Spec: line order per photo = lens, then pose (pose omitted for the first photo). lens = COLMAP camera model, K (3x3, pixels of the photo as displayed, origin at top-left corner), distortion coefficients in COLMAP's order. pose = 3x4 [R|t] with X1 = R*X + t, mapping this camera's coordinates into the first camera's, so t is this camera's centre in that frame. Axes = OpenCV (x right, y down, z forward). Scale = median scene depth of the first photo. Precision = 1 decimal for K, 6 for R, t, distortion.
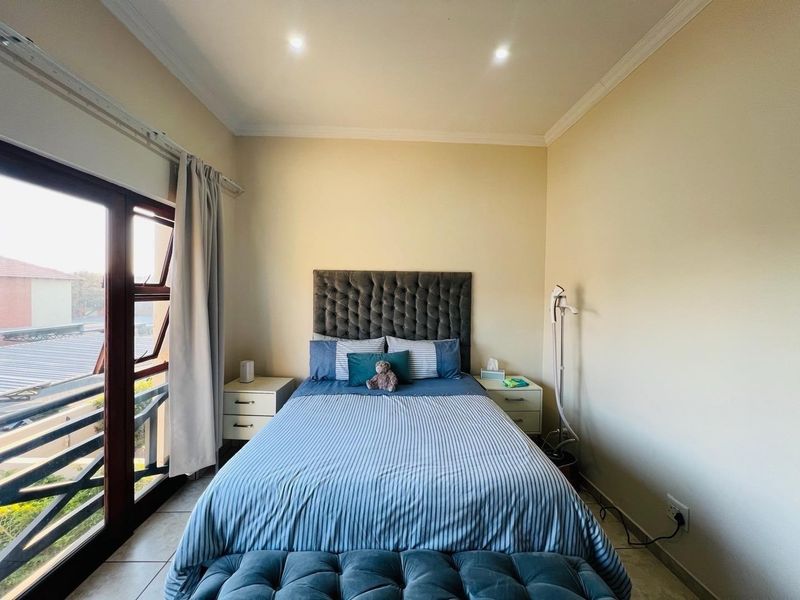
lens RADIAL K [[319.3, 0, 398.1], [0, 319.3, 298.0], [0, 0, 1]] dist [-0.001728, 0.000038]
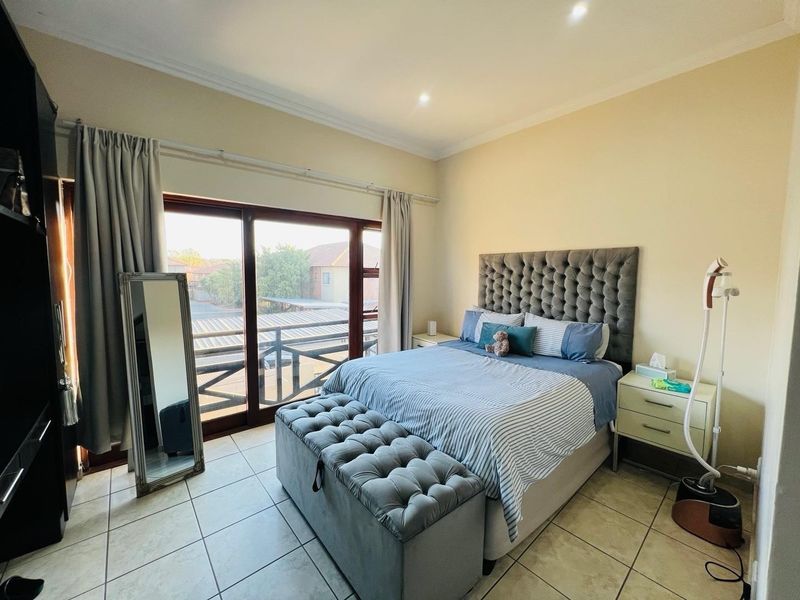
lens RADIAL K [[319.3, 0, 398.1], [0, 319.3, 298.0], [0, 0, 1]] dist [-0.001728, 0.000038]
pose [[0.617319, 0.051723, -0.785011, 0.529253], [-0.013385, 0.998383, 0.055255, 0.016179], [0.786599, -0.023603, 0.617013, -0.004736]]
